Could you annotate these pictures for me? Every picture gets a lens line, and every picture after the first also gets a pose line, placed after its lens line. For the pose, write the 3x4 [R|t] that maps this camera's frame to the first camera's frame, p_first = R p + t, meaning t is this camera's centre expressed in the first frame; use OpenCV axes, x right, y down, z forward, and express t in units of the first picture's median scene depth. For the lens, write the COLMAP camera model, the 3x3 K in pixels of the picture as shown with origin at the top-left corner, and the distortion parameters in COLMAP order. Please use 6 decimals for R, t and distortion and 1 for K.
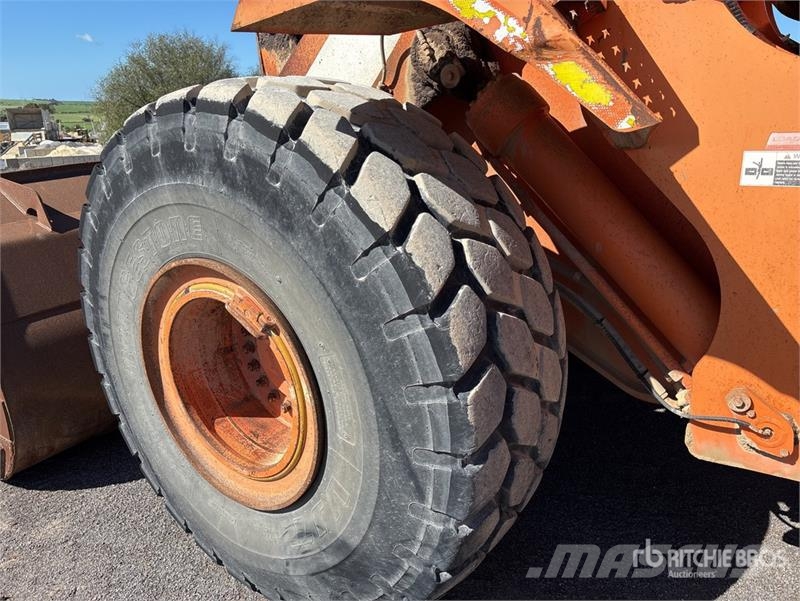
lens RADIAL K [[604.4, 0, 395.8], [0, 604.4, 304.4], [0, 0, 1]] dist [0.055643, -0.063156]
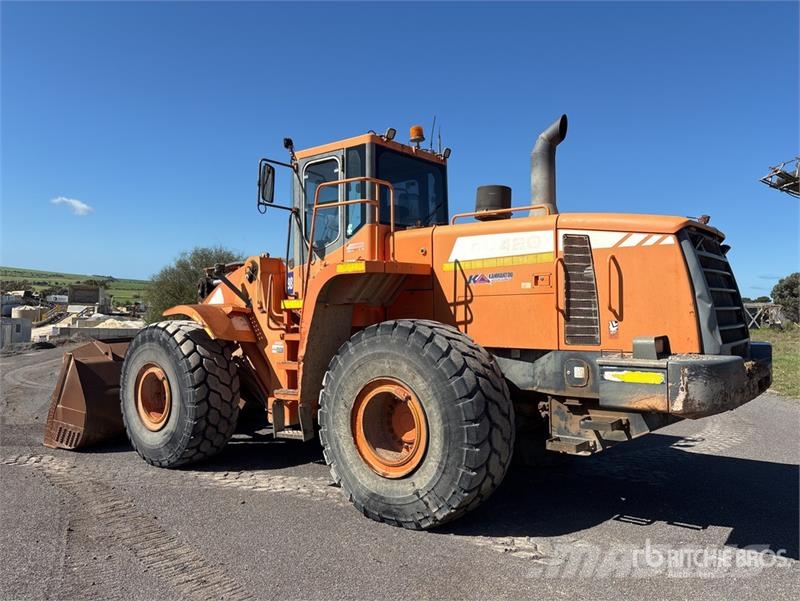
lens RADIAL K [[604.4, 0, 403.4], [0, 604.4, 303.4], [0, 0, 1]] dist [0.055643, -0.063156]
pose [[0.997108, 0.065140, -0.039139, 1.594387], [-0.073995, 0.949558, -0.304736, 0.715257], [0.017314, 0.306751, 0.951632, -3.184296]]
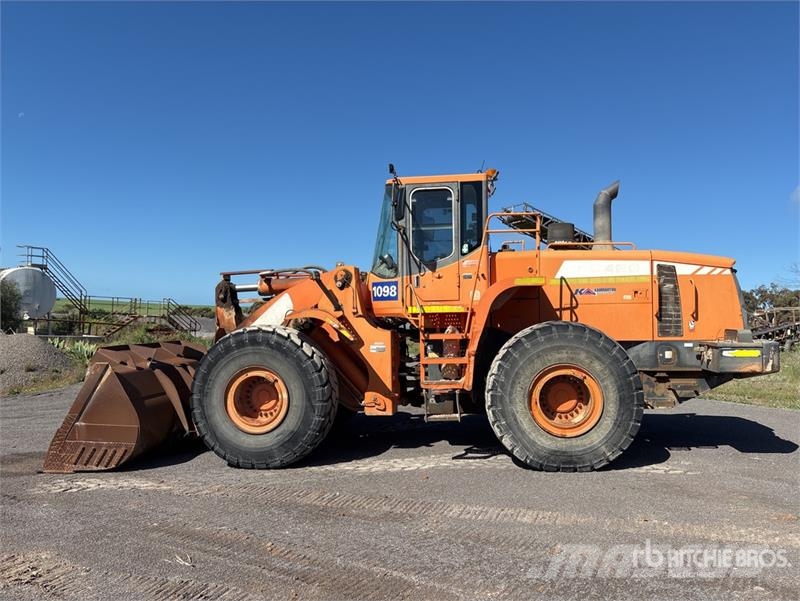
lens RADIAL K [[604.4, 0, 405.9], [0, 604.4, 303.0], [0, 0, 1]] dist [0.055643, -0.063156]
pose [[0.880435, 0.075613, 0.468099, -1.470437], [0.085365, 0.945797, -0.313337, 0.959340], [-0.466419, 0.315832, 0.826259, -3.222112]]
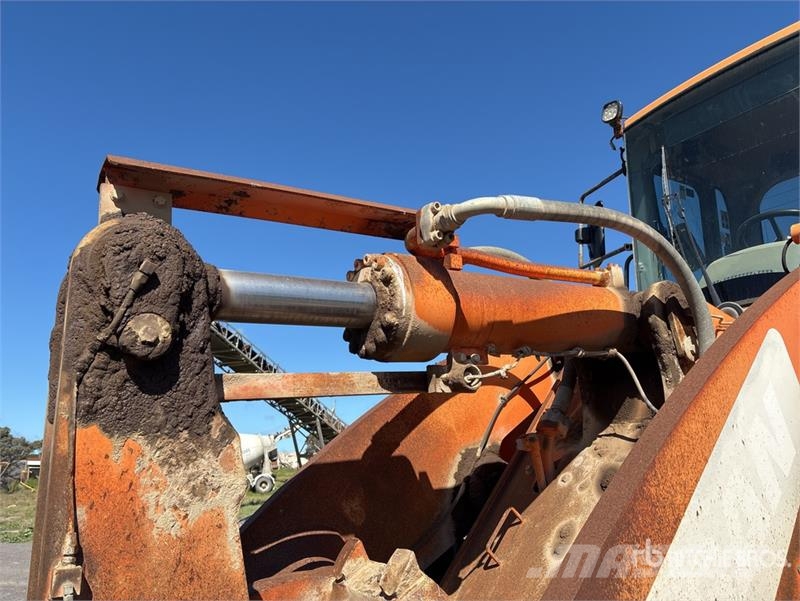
lens RADIAL K [[604.4, 0, 401.7], [0, 604.4, 314.1], [0, 0, 1]] dist [0.055643, -0.063156]
pose [[0.360045, 0.259942, 0.895990, -0.867130], [0.280080, 0.885981, -0.369586, -0.604574], [-0.889900, 0.384016, 0.246188, 1.480786]]
